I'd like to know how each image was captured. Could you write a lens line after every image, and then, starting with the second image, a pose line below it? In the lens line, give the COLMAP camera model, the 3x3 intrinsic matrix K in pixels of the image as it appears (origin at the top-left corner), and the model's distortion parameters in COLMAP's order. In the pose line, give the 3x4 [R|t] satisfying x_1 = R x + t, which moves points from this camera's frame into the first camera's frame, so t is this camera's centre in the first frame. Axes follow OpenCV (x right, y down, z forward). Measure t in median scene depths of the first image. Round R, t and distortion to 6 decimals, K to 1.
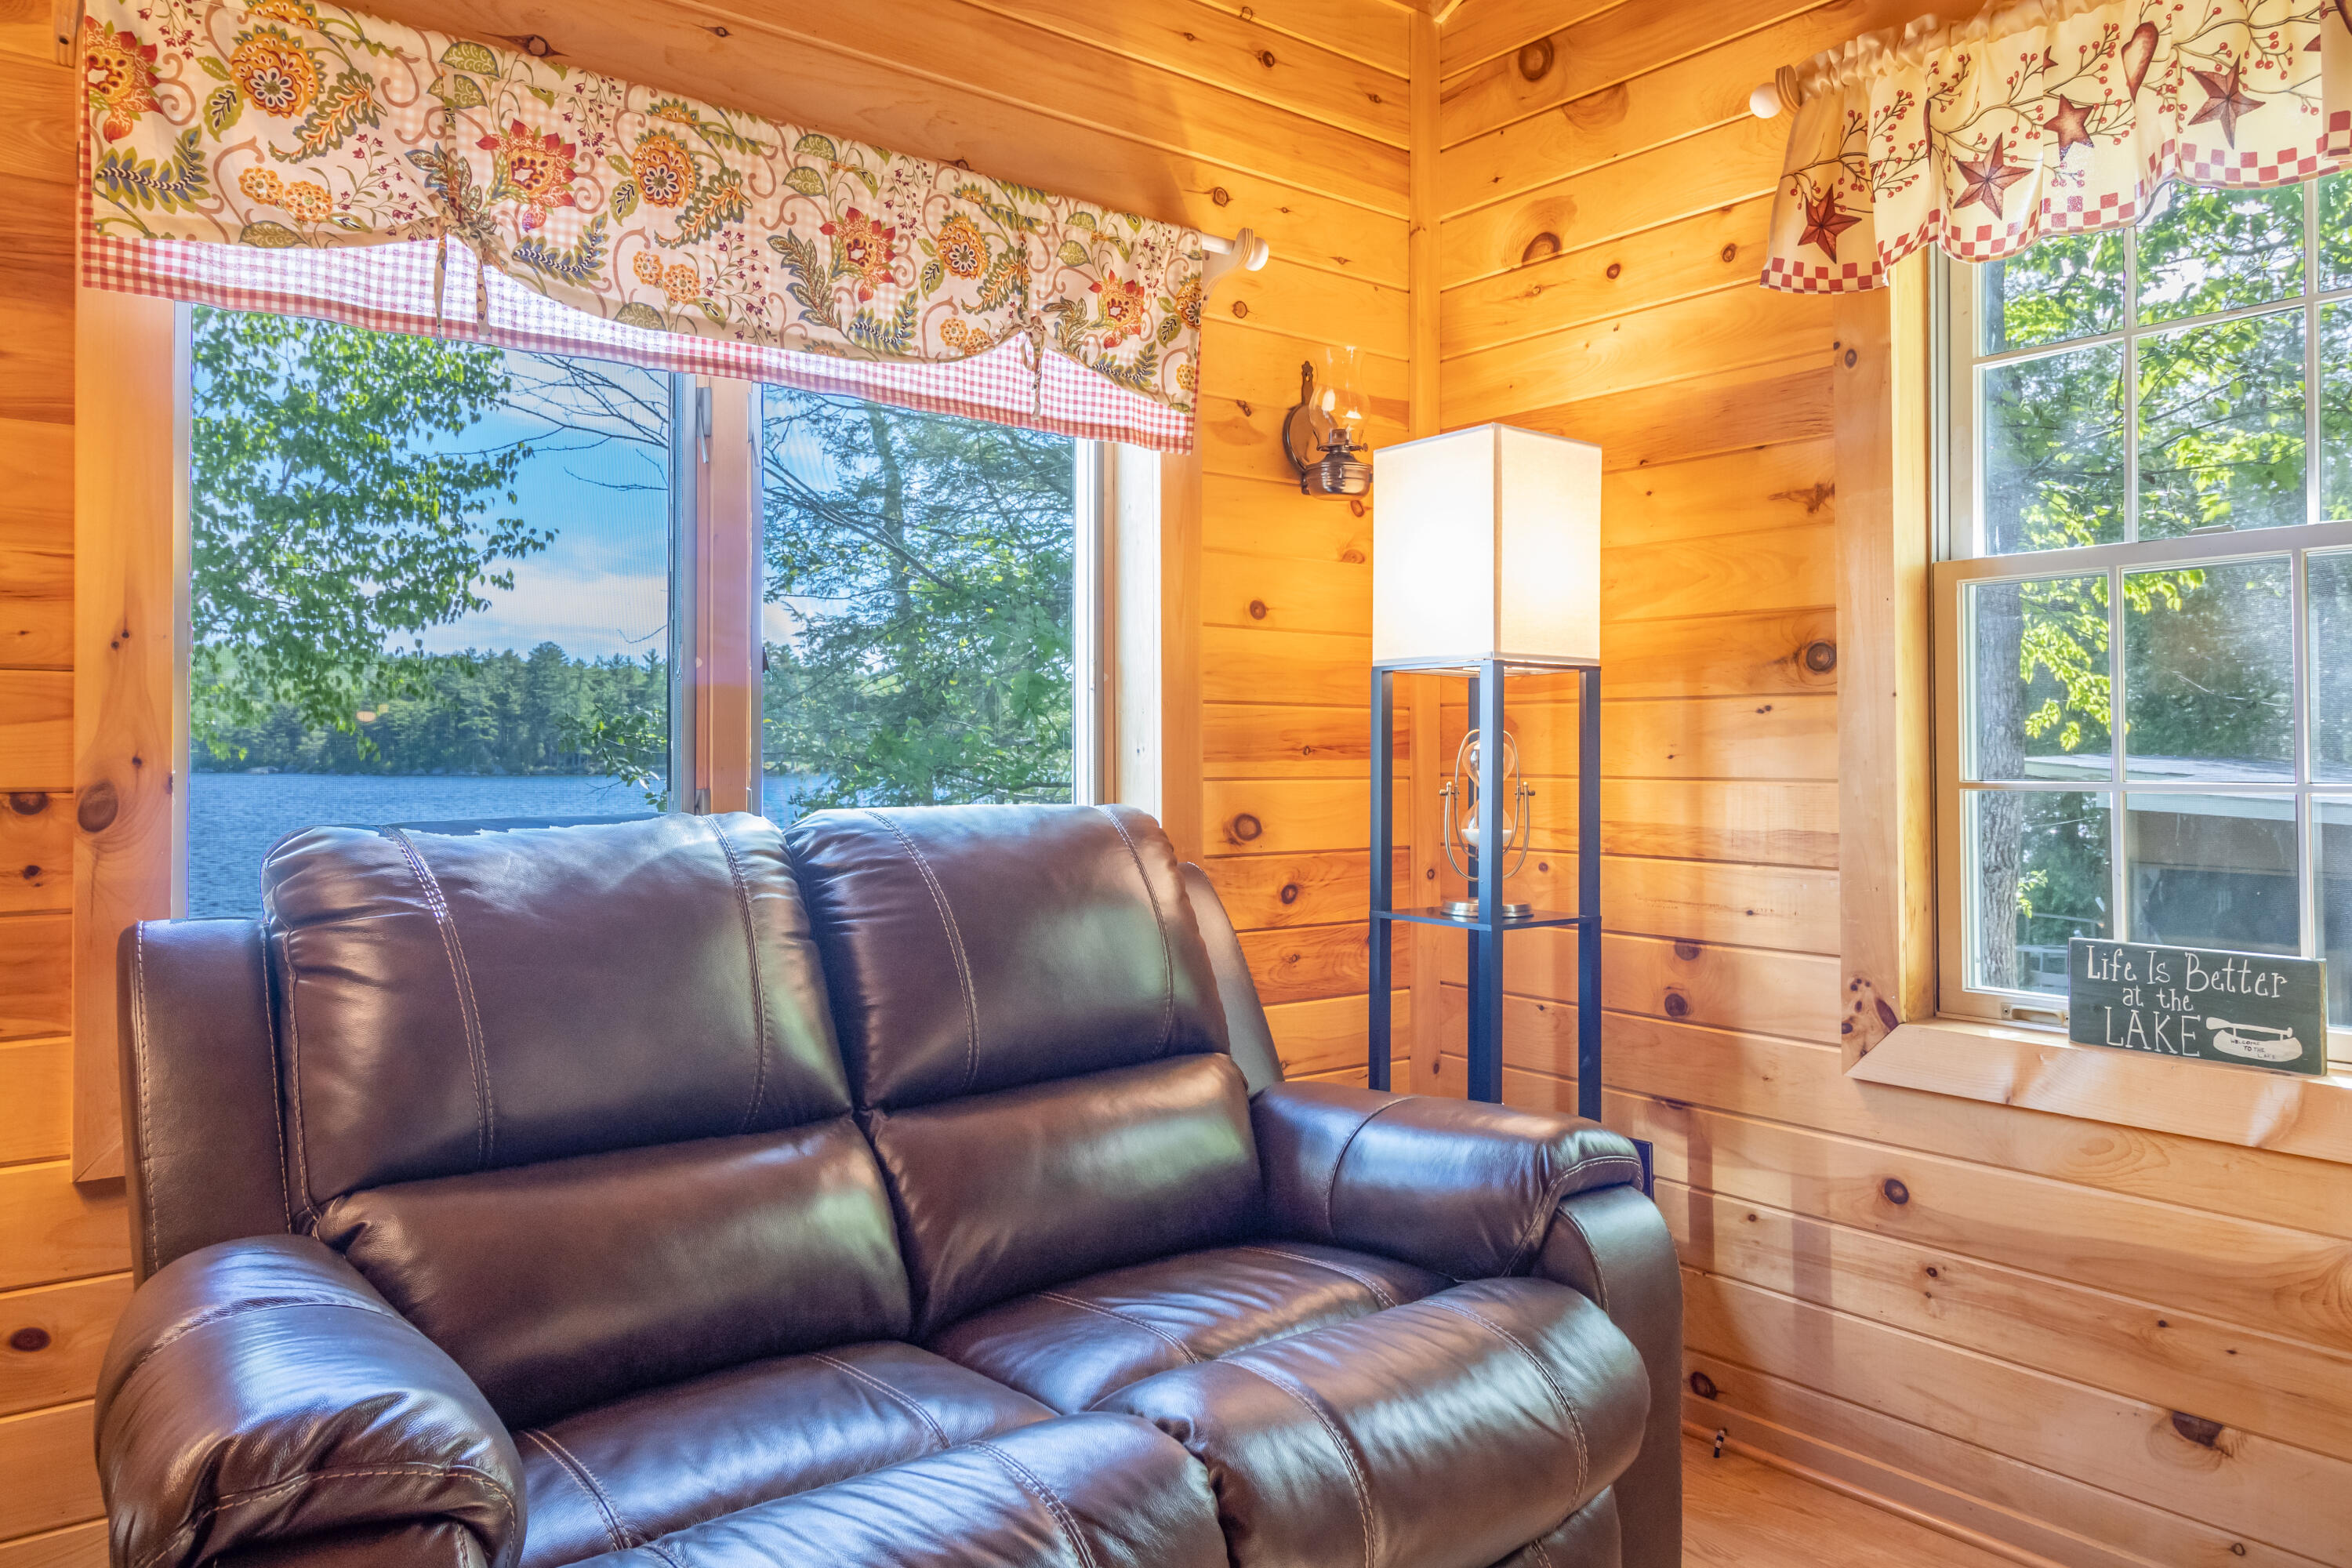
lens RADIAL K [[1588.6, 0, 1159.3], [0, 1588.6, 735.0], [0, 0, 1]] dist [-0.002751, -0.001155]
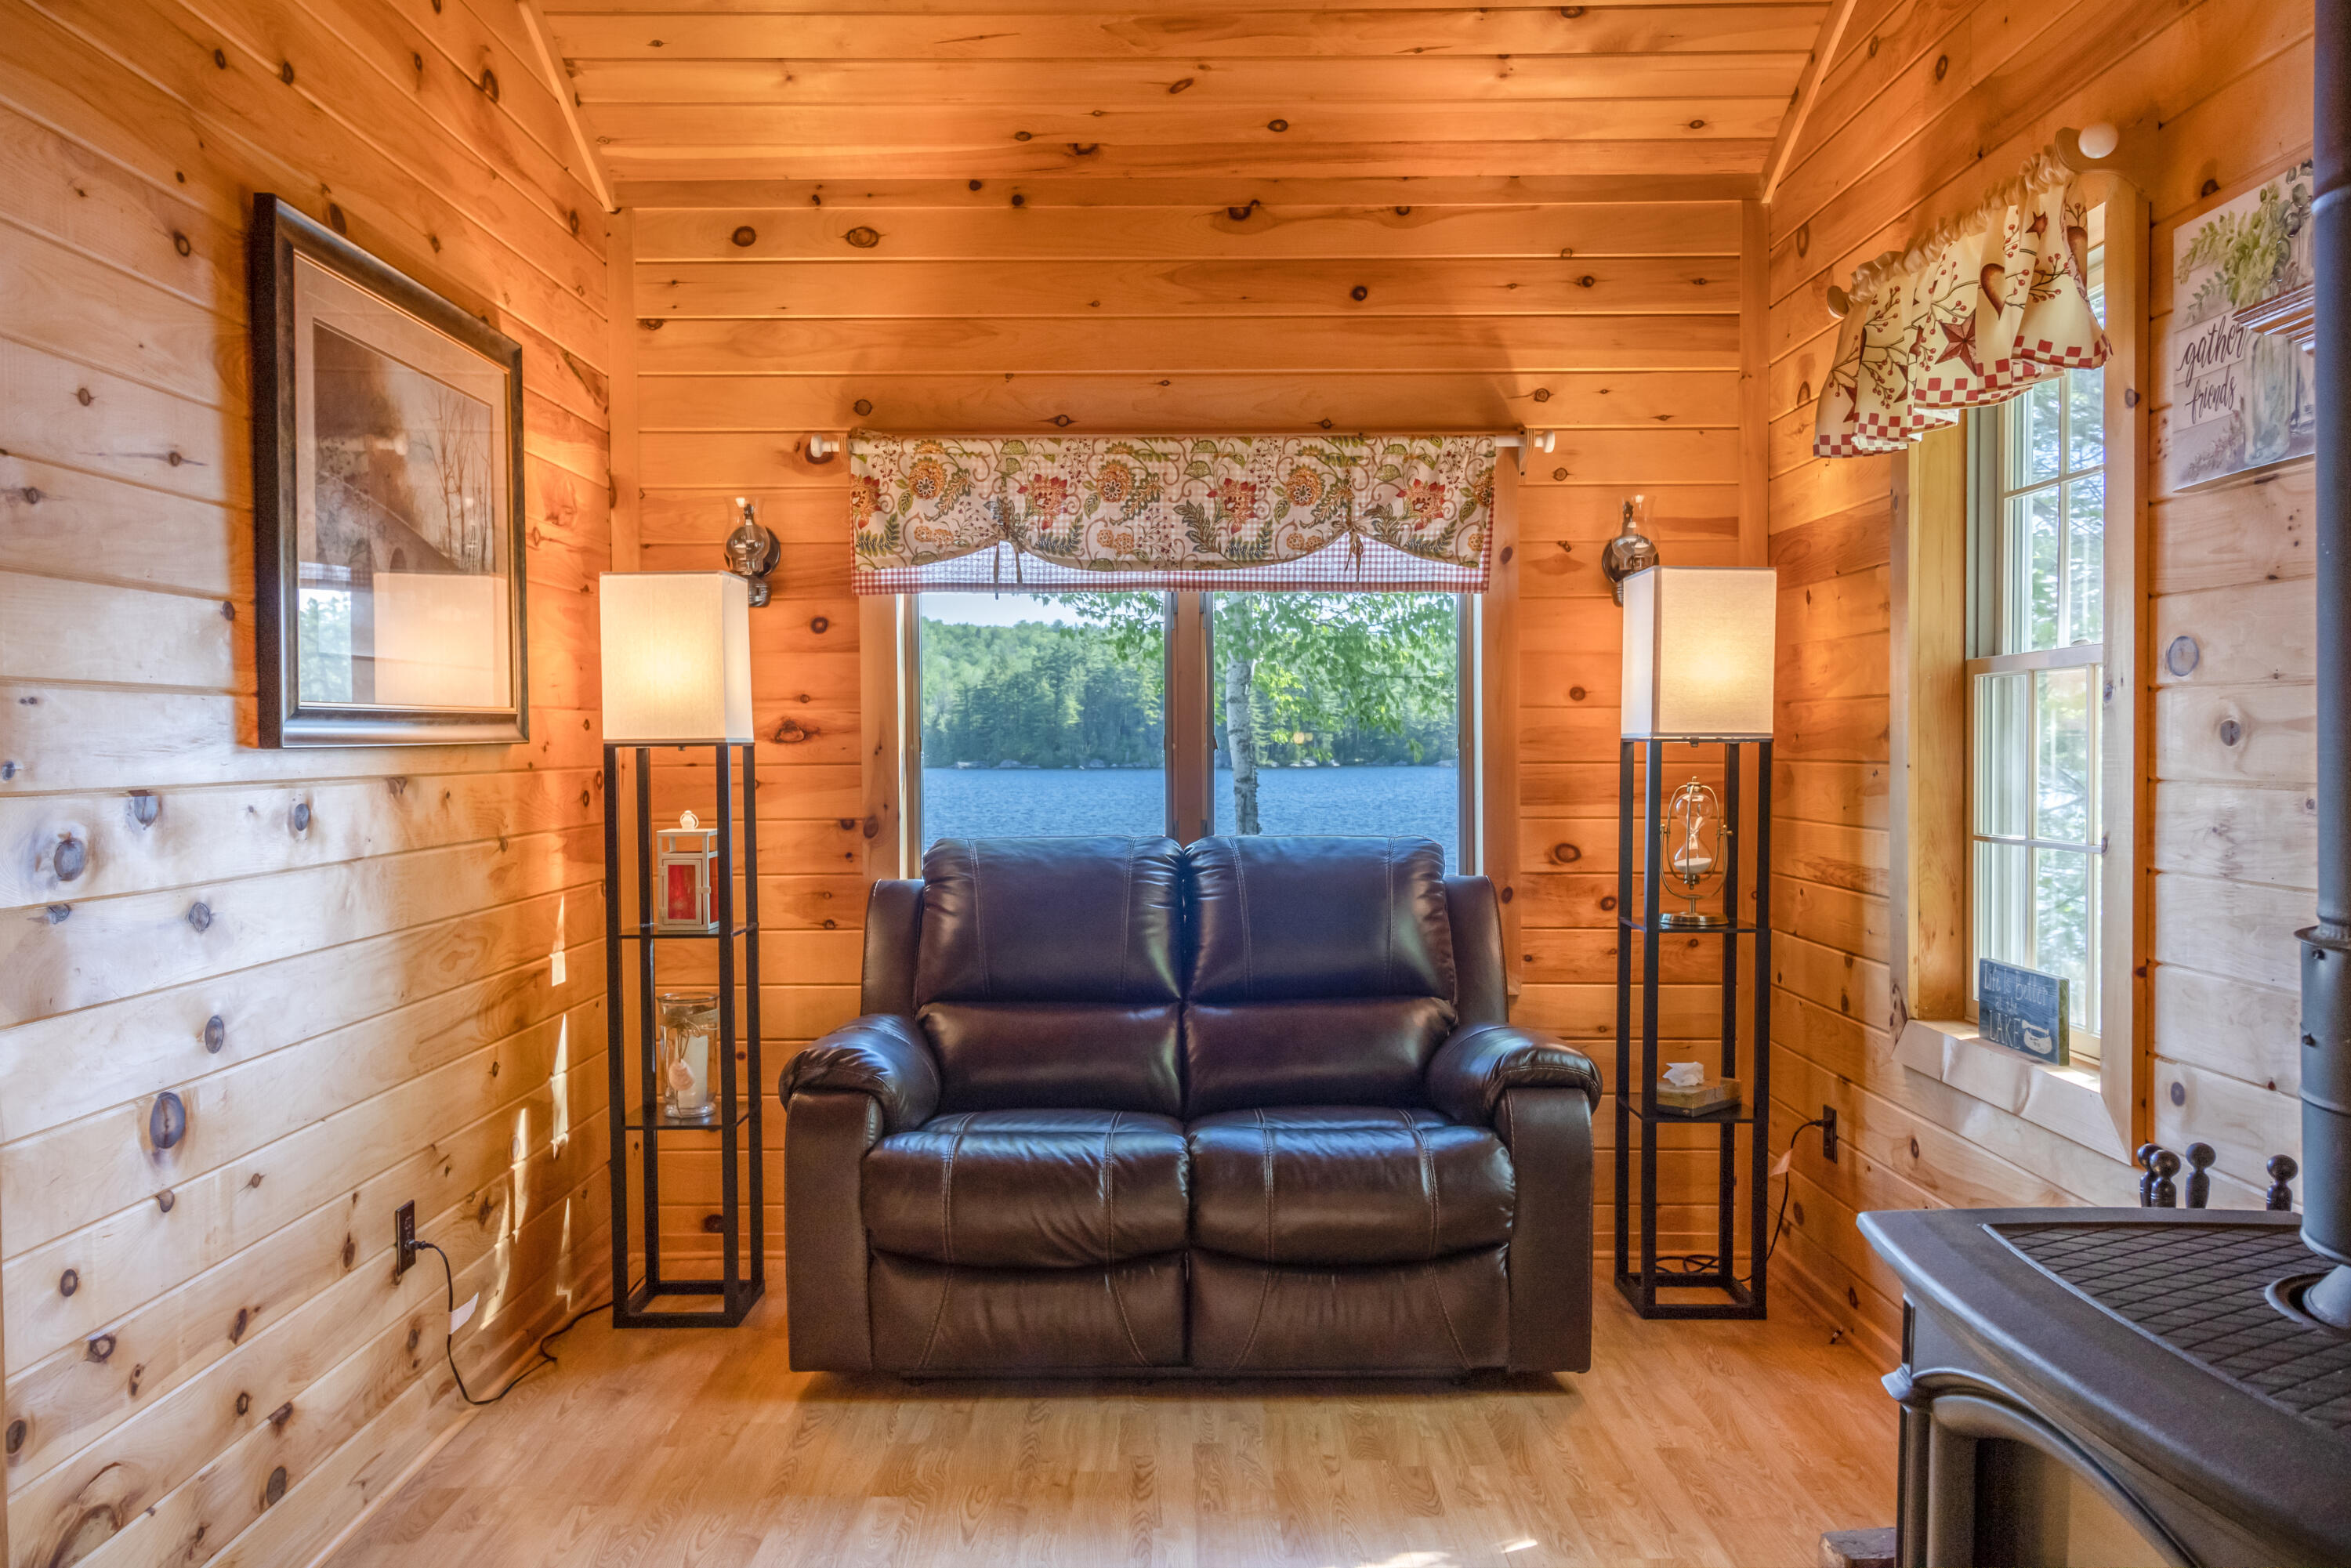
lens RADIAL K [[1964.8, 0, 1169.8], [0, 1964.8, 788.1], [0, 0, 1]] dist [-0.007555, 0.000239]
pose [[0.775944, 0.011007, -0.630705, 1.101660], [0.012971, 0.999358, 0.033399, -0.075596], [0.630668, -0.034096, 0.775303, -0.680906]]
